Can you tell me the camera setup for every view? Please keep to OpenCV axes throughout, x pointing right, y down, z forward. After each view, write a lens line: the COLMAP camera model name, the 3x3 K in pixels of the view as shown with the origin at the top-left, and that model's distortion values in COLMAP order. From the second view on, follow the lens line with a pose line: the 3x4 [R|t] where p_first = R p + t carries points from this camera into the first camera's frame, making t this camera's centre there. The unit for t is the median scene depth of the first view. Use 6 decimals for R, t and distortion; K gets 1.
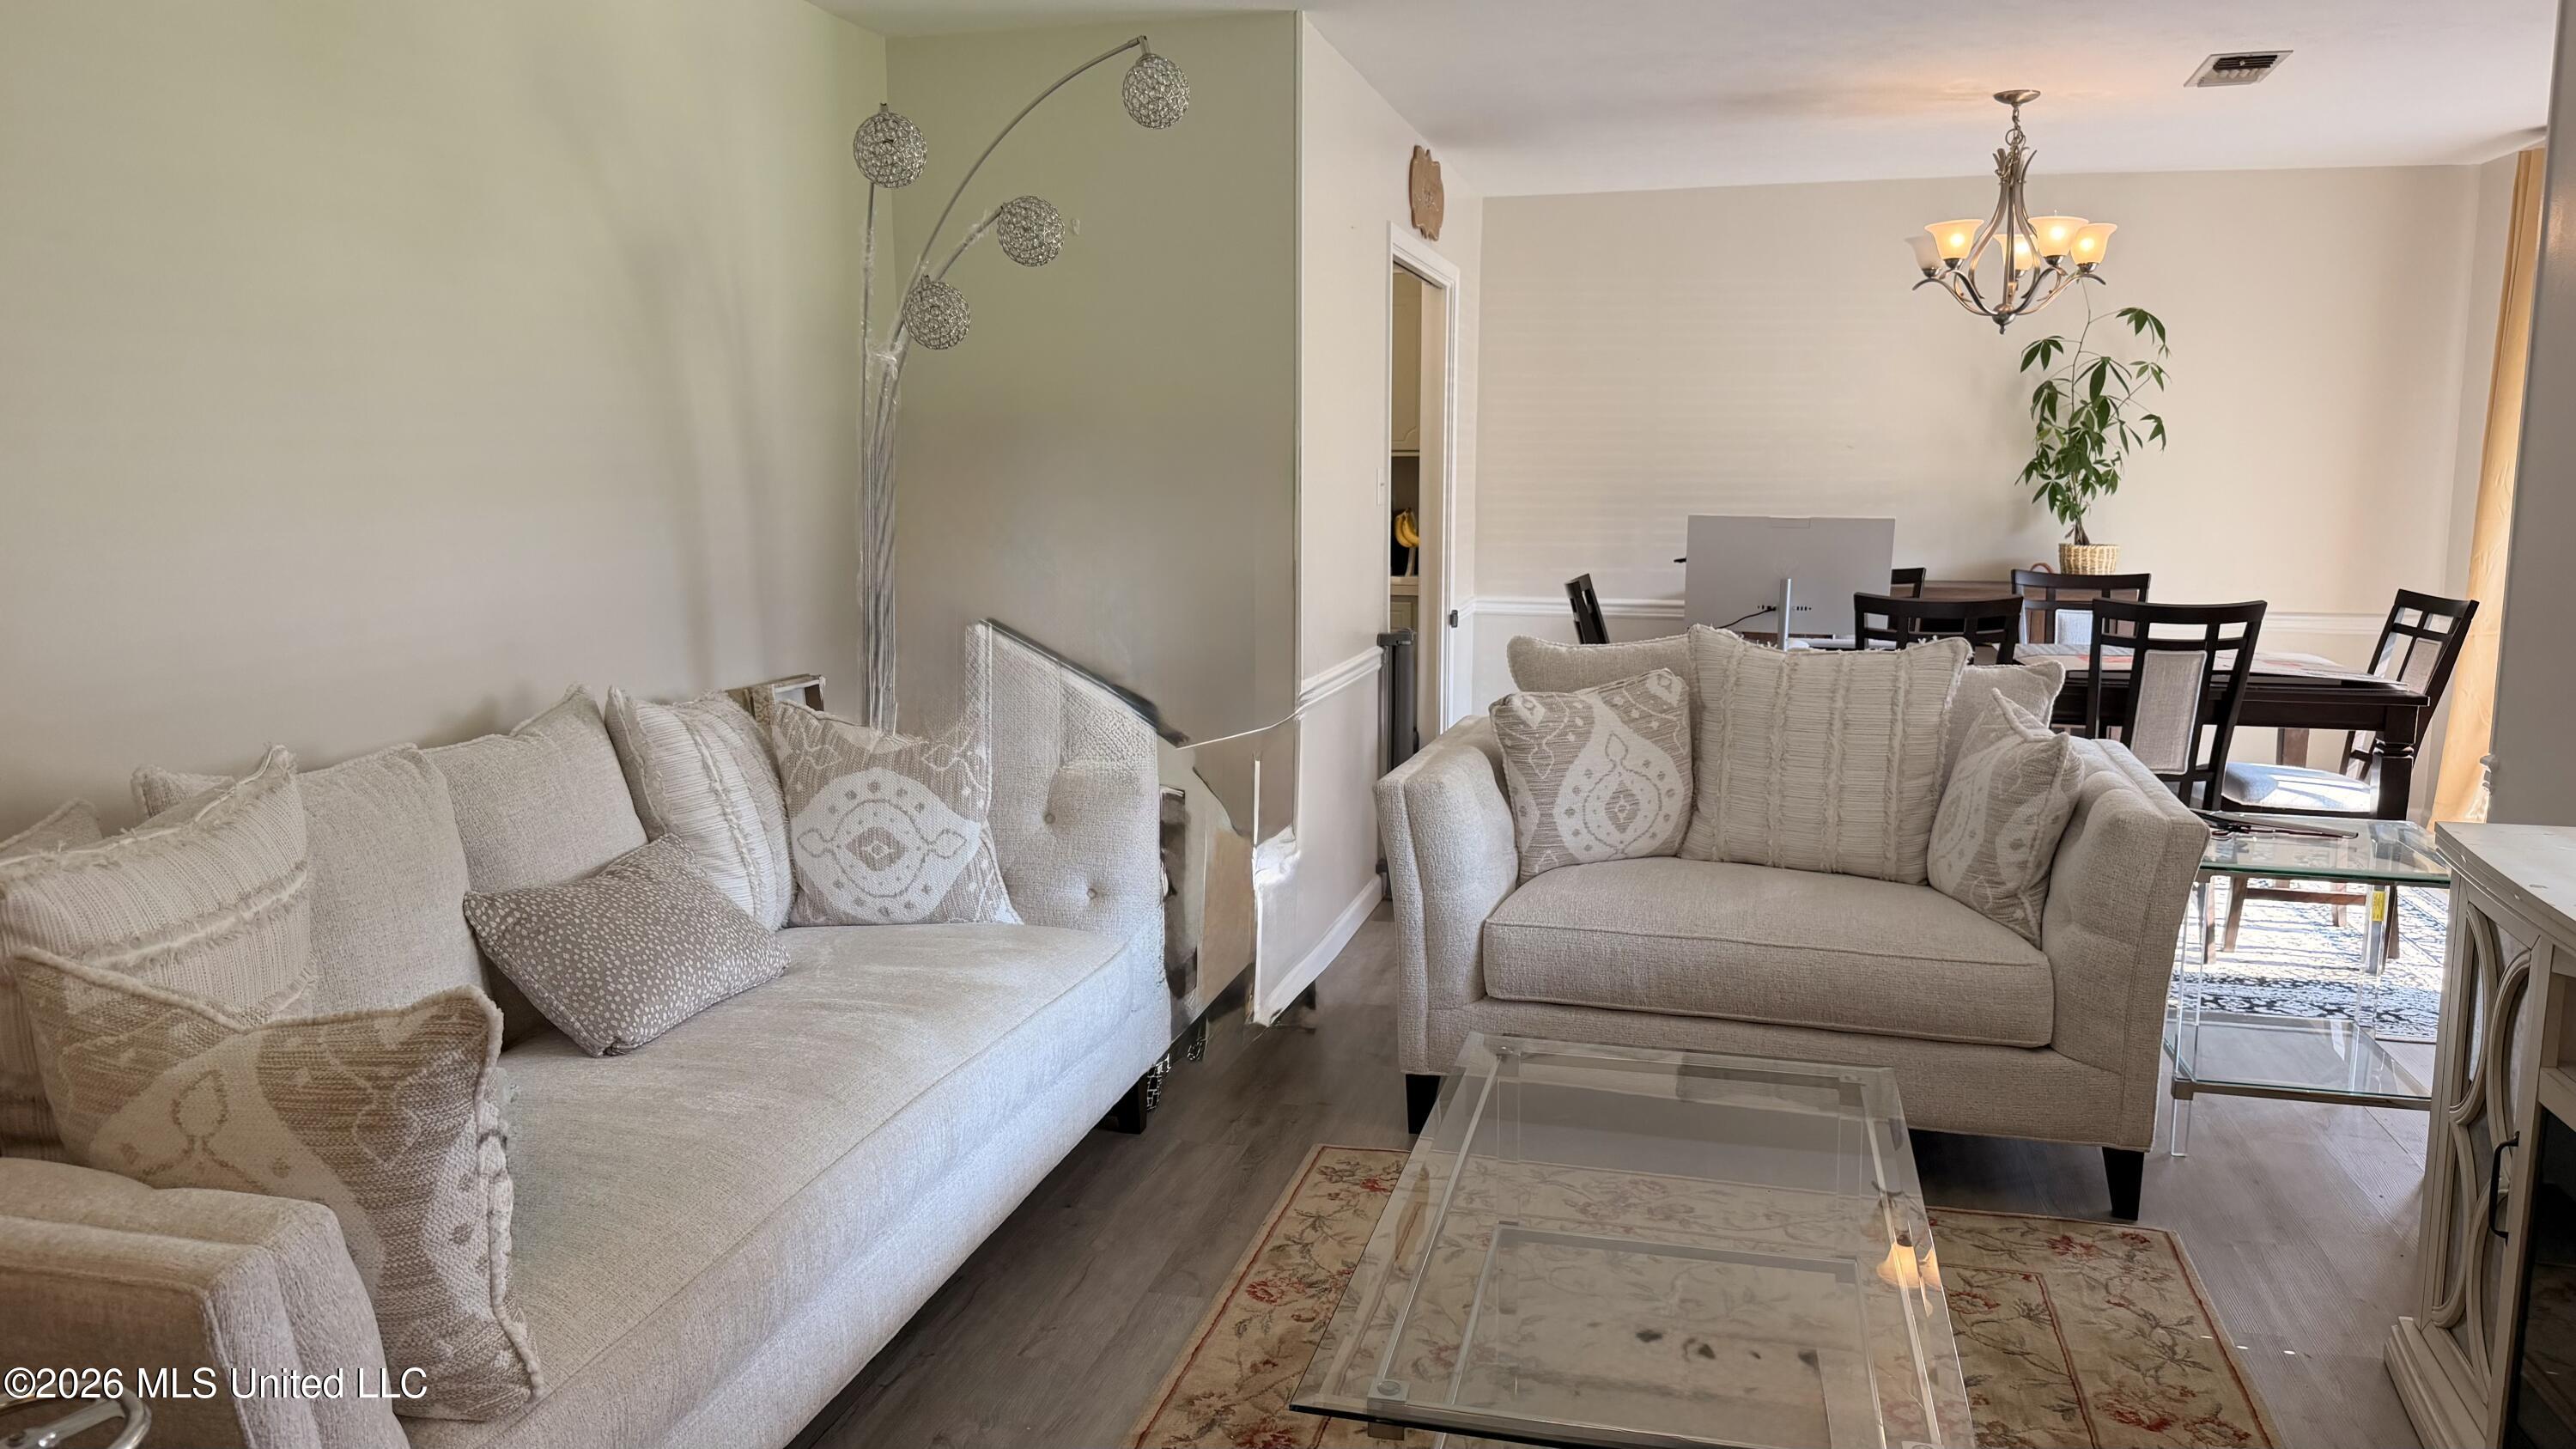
lens RADIAL K [[1793.7, 0, 1286.1], [0, 1793.7, 691.0], [0, 0, 1]] dist [0.107483, -0.158914]
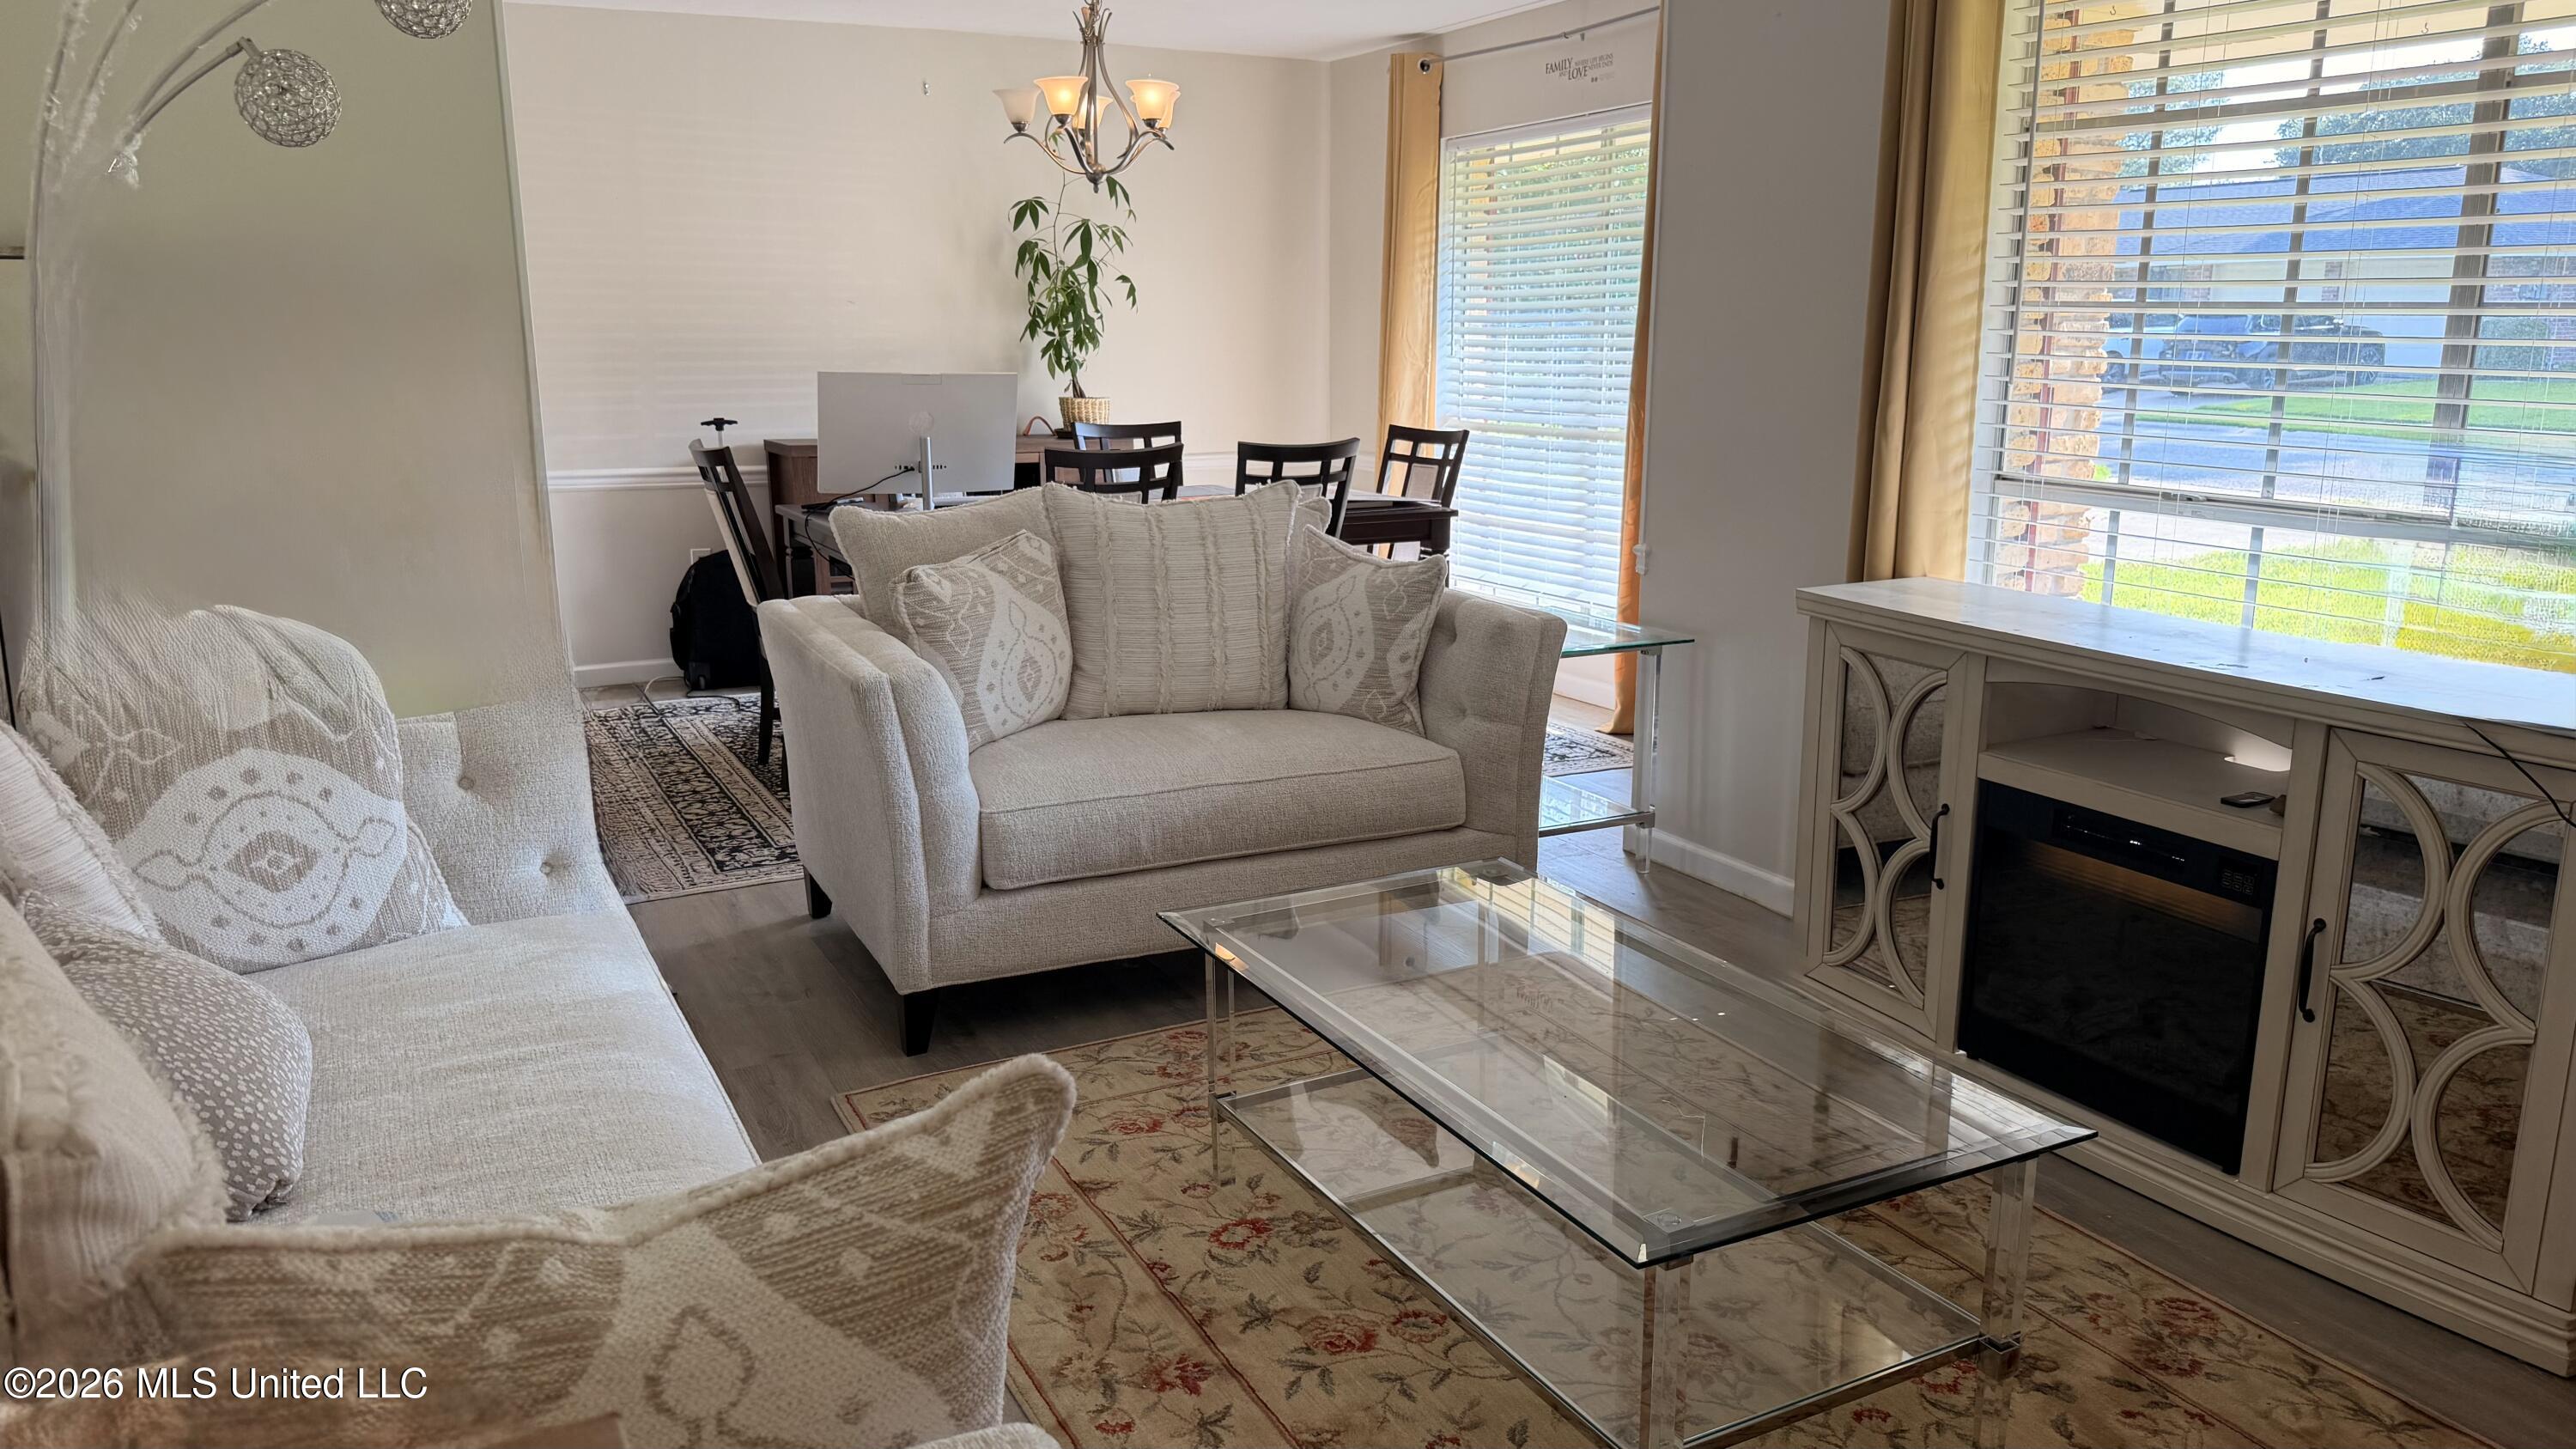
lens RADIAL K [[1794.0, 0, 1302.8], [0, 1794.0, 723.8], [0, 0, 1]] dist [0.085421, -0.155302]
pose [[0.748550, -0.147147, 0.646545, -0.360237], [0.087442, 0.988456, 0.123725, -0.017979], [-0.657287, -0.036080, 0.752776, 0.190760]]
